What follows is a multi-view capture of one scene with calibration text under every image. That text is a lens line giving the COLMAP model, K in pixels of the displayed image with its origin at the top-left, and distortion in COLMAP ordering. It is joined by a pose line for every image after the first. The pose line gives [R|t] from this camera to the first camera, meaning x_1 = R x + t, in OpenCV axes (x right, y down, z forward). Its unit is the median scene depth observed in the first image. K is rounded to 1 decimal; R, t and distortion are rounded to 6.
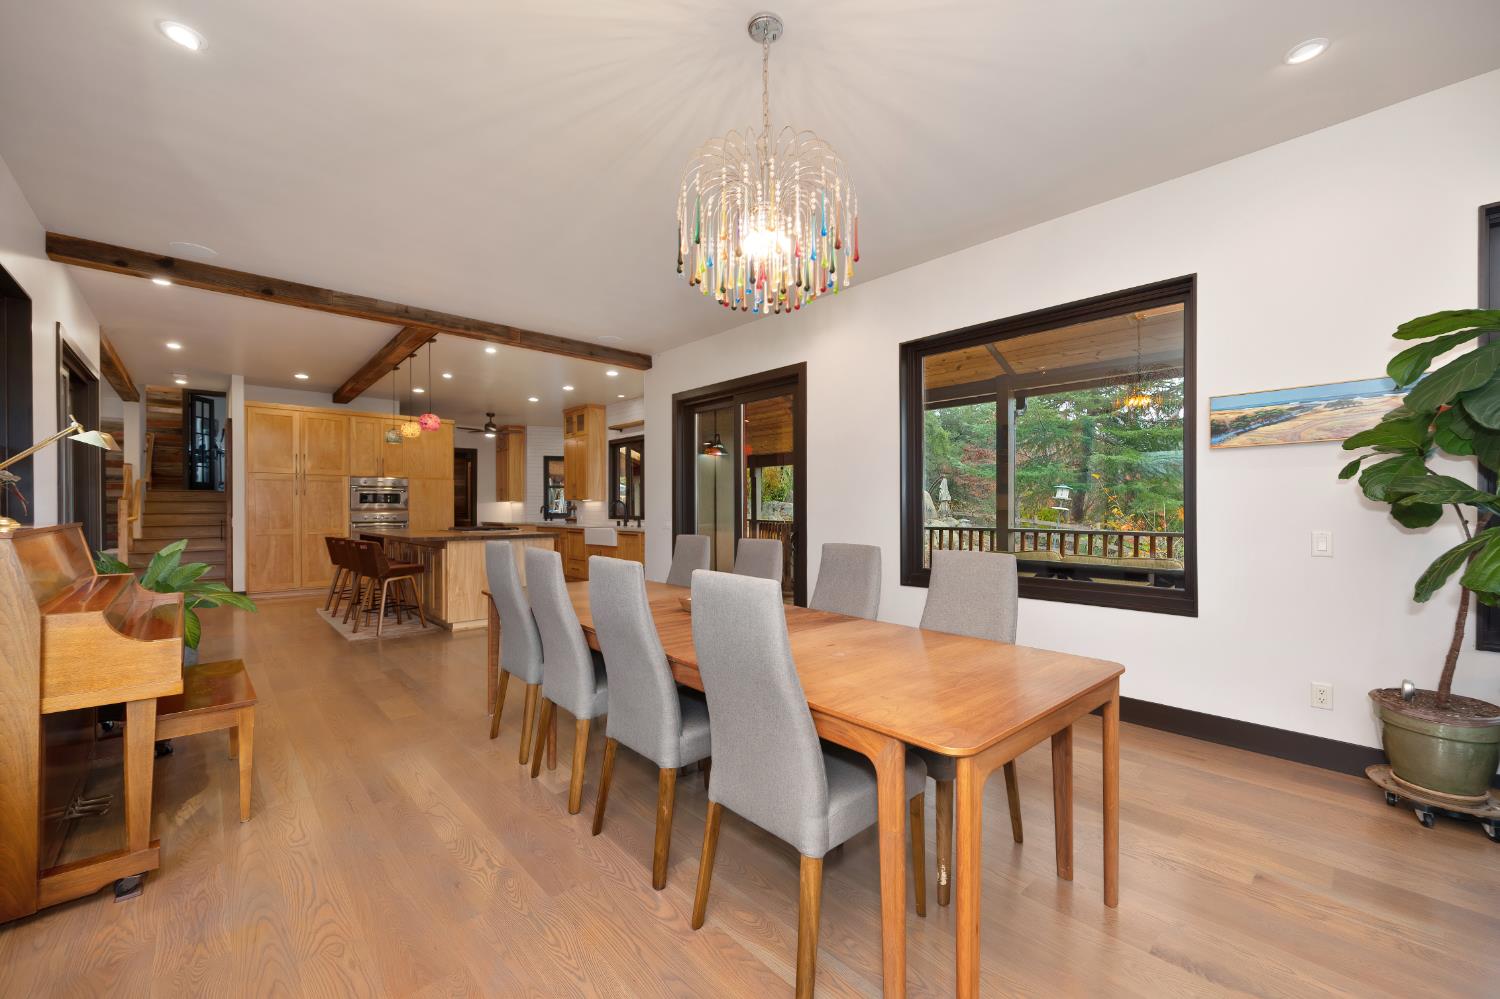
lens RADIAL K [[589.0, 0, 761.0], [0, 589.0, 508.4], [0, 0, 1]] dist [0.001144, 0.000121]
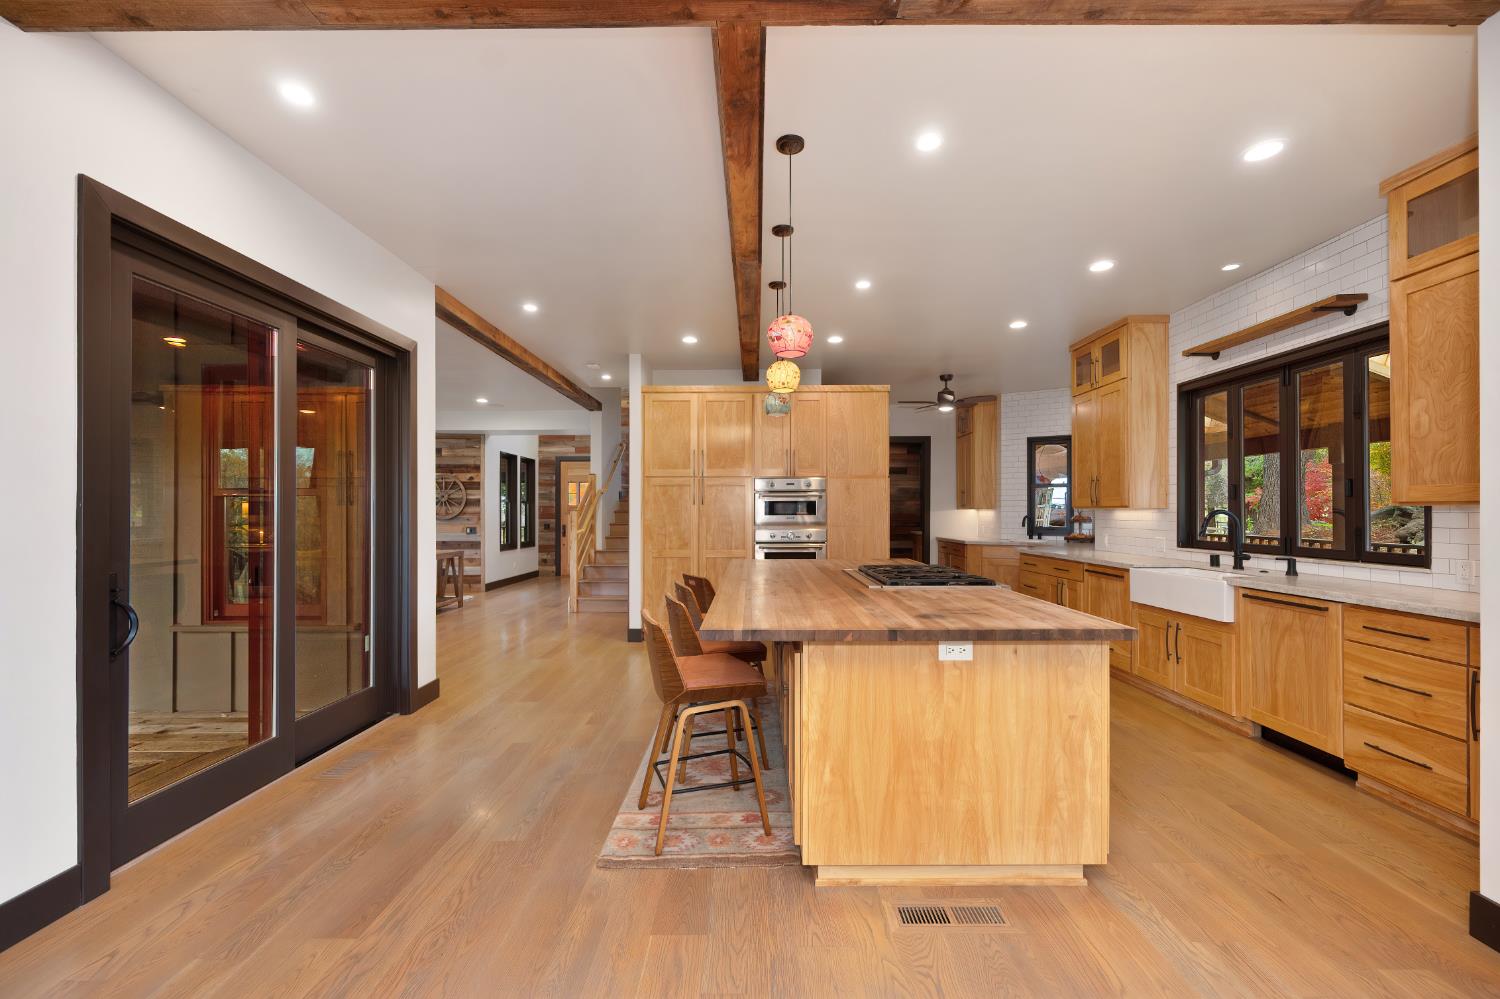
lens RADIAL K [[591.7, 0, 748.0], [0, 591.7, 512.0], [0, 0, 1]] dist [0.000613, 0.000024]
pose [[0.718220, 0.001109, -0.695815, -0.174980], [0.000129, 0.999998, 0.001727, -0.011918], [0.695816, -0.001330, 0.718219, 0.410222]]
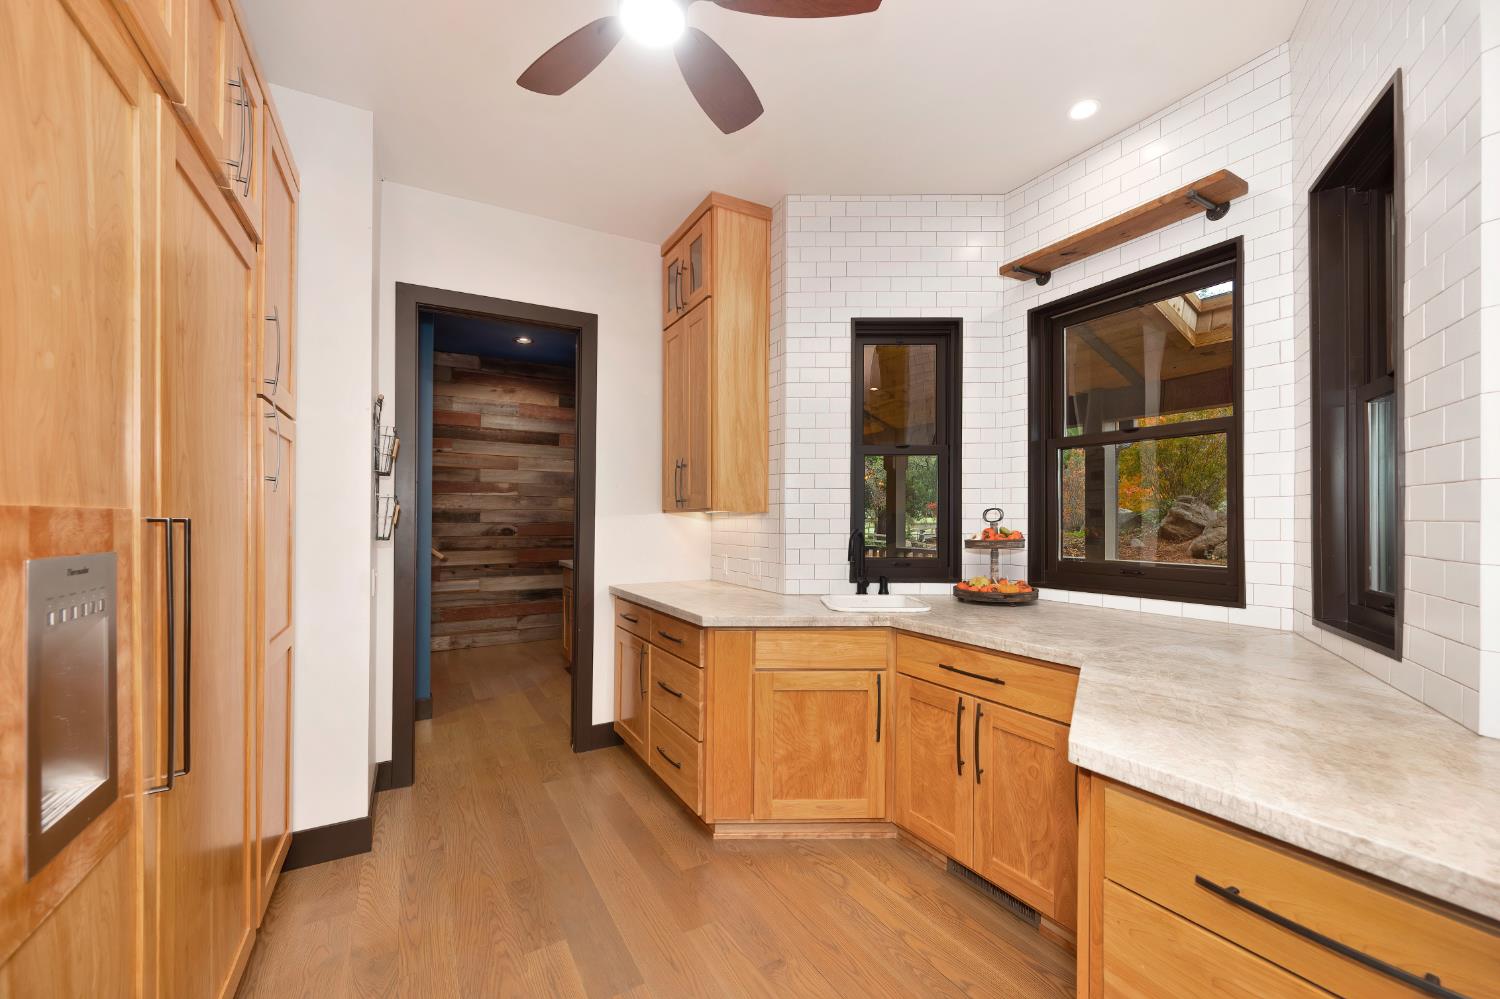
lens RADIAL K [[591.7, 0, 748.0], [0, 591.7, 512.0], [0, 0, 1]] dist [0.000613, 0.000024]
pose [[0.972040, -0.005198, -0.234758, -0.443455], [-0.000128, 0.999743, -0.022667, -0.007788], [0.234816, 0.022063, 0.971789, 0.951369]]
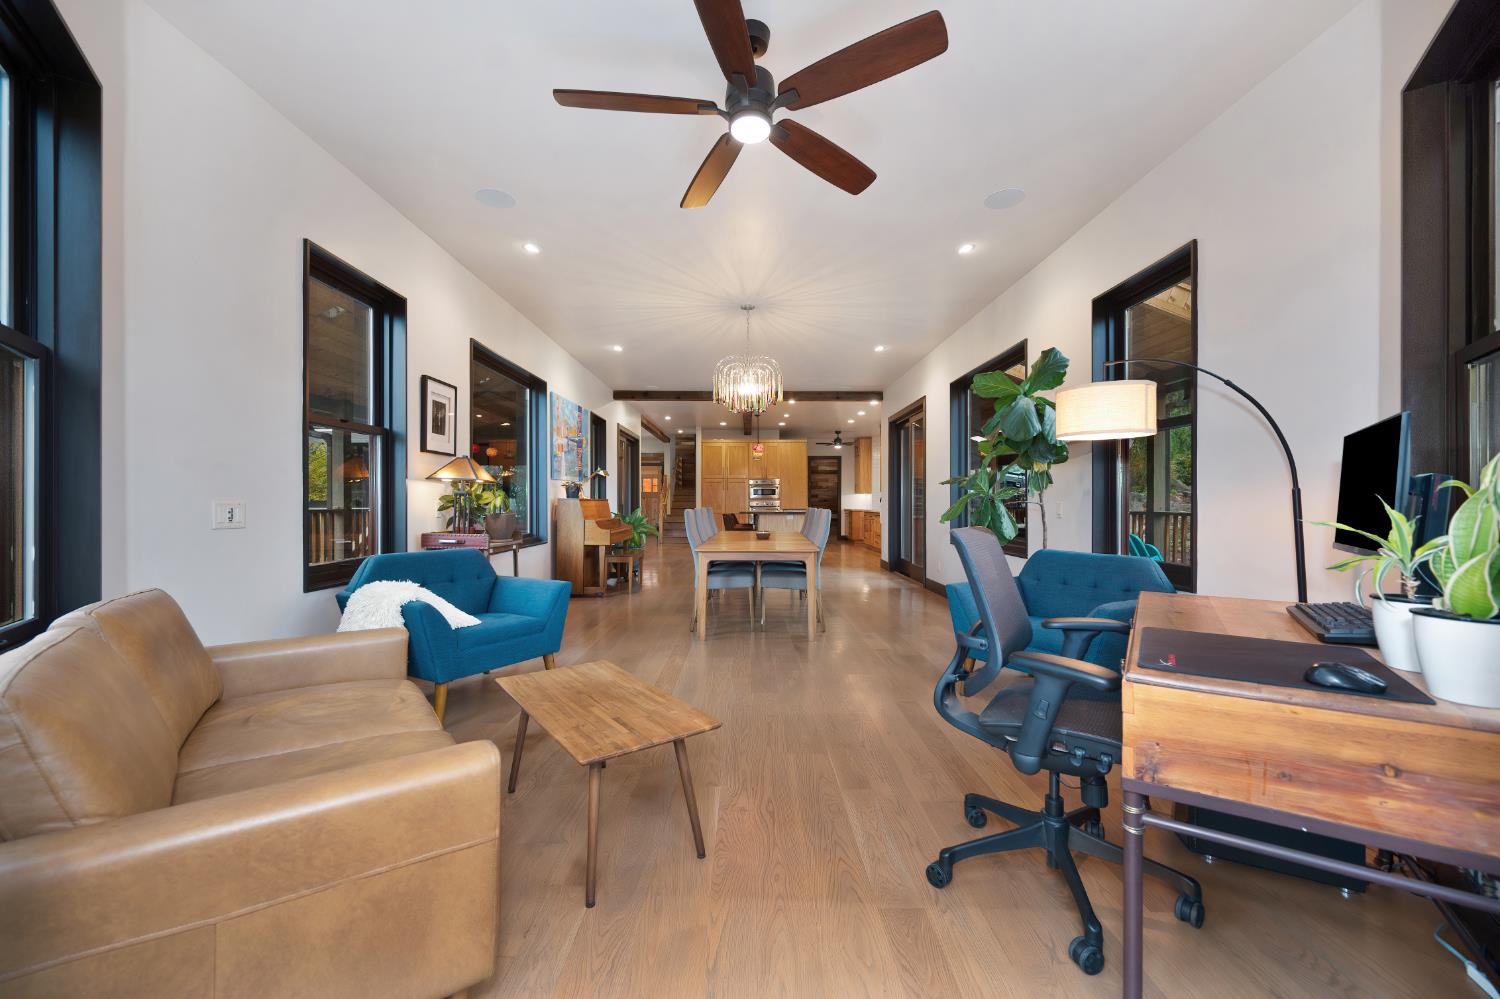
lens RADIAL K [[589.0, 0, 761.0], [0, 589.0, 508.4], [0, 0, 1]] dist [0.001144, 0.000121]
pose [[0.738638, 0.005699, -0.674078, 0.396463], [0.001594, 0.999947, 0.010201, 0.010596], [0.674101, -0.008609, 0.738589, -0.192327]]
